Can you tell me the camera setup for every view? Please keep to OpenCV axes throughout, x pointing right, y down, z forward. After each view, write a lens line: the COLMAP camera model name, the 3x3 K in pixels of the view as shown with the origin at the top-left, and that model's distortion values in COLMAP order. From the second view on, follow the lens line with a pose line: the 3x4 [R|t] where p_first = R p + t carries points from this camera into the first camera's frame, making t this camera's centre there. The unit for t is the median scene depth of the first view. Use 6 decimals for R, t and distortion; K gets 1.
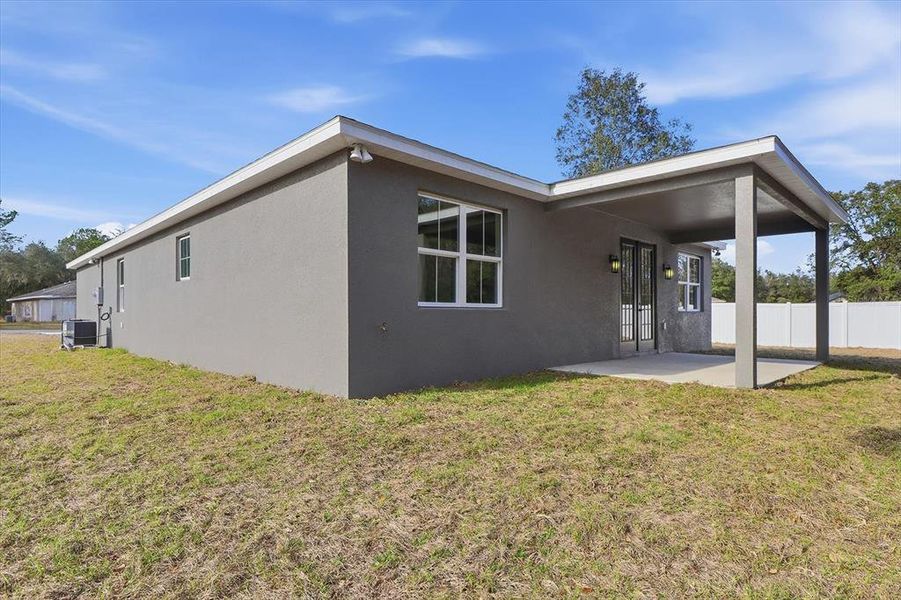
lens RADIAL K [[487.2, 0, 451.8], [0, 487.2, 313.3], [0, 0, 1]] dist [-0.001930, -0.000526]
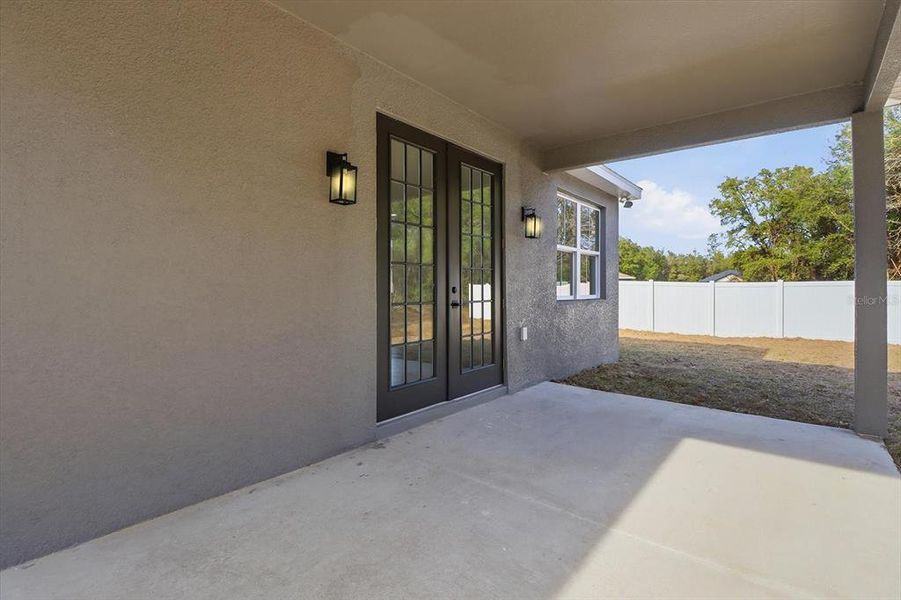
lens RADIAL K [[427.0, 0, 447.5], [0, 427.0, 284.7], [0, 0, 1]] dist [0.001320, 0.000003]
pose [[0.995084, 0.004738, 0.098924, 0.066755], [-0.004411, 0.999984, -0.003525, -0.004415], [-0.098939, 0.003071, 0.995089, 0.121837]]
